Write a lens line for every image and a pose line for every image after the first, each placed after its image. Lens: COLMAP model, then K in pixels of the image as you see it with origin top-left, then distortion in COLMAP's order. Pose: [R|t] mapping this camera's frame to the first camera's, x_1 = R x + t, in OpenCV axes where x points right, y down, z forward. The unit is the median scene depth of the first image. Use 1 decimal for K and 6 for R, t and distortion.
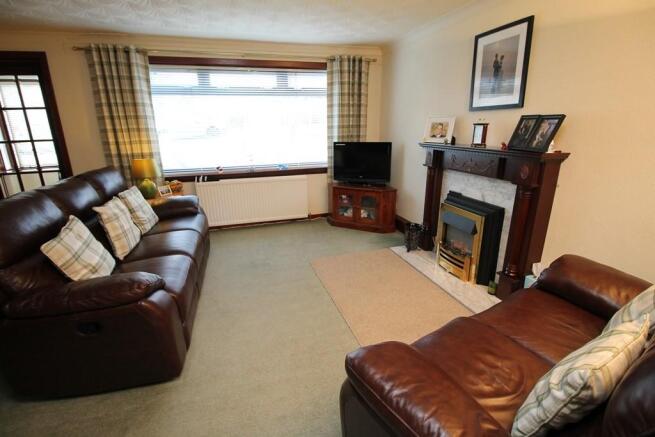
lens RADIAL K [[305.0, 0, 327.9], [0, 305.0, 211.7], [0, 0, 1]] dist [0.003018, -0.016841]
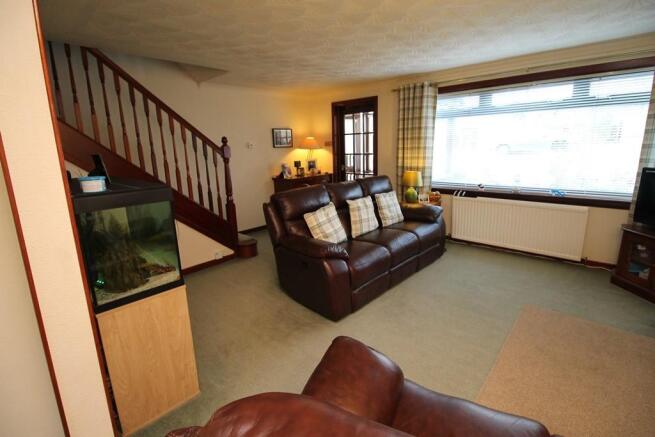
lens RADIAL K [[305.0, 0, 327.9], [0, 305.0, 211.7], [0, 0, 1]] dist [0.003018, -0.016841]
pose [[0.498936, 0.184724, -0.846723, 0.303969], [-0.216375, 0.972630, 0.084692, -0.039314], [0.839193, 0.140954, 0.525250, 0.063278]]
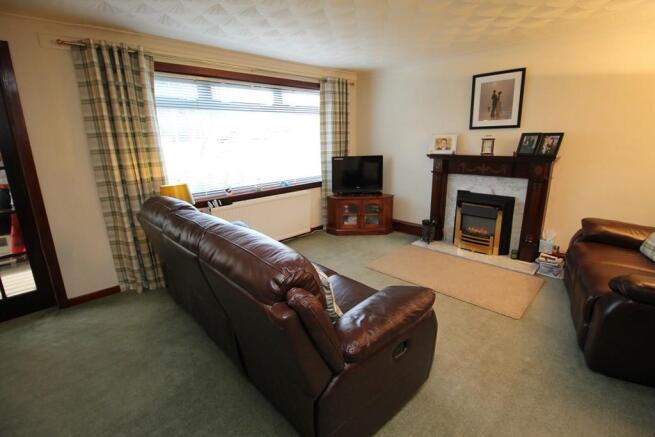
lens RADIAL K [[305.0, 0, 327.9], [0, 305.0, 211.7], [0, 0, 1]] dist [0.003018, -0.016841]
pose [[0.887546, -0.115701, 0.445955, -0.580708], [0.136631, 0.990509, -0.014943, -0.029303], [-0.439993, 0.074194, 0.894931, 0.078950]]
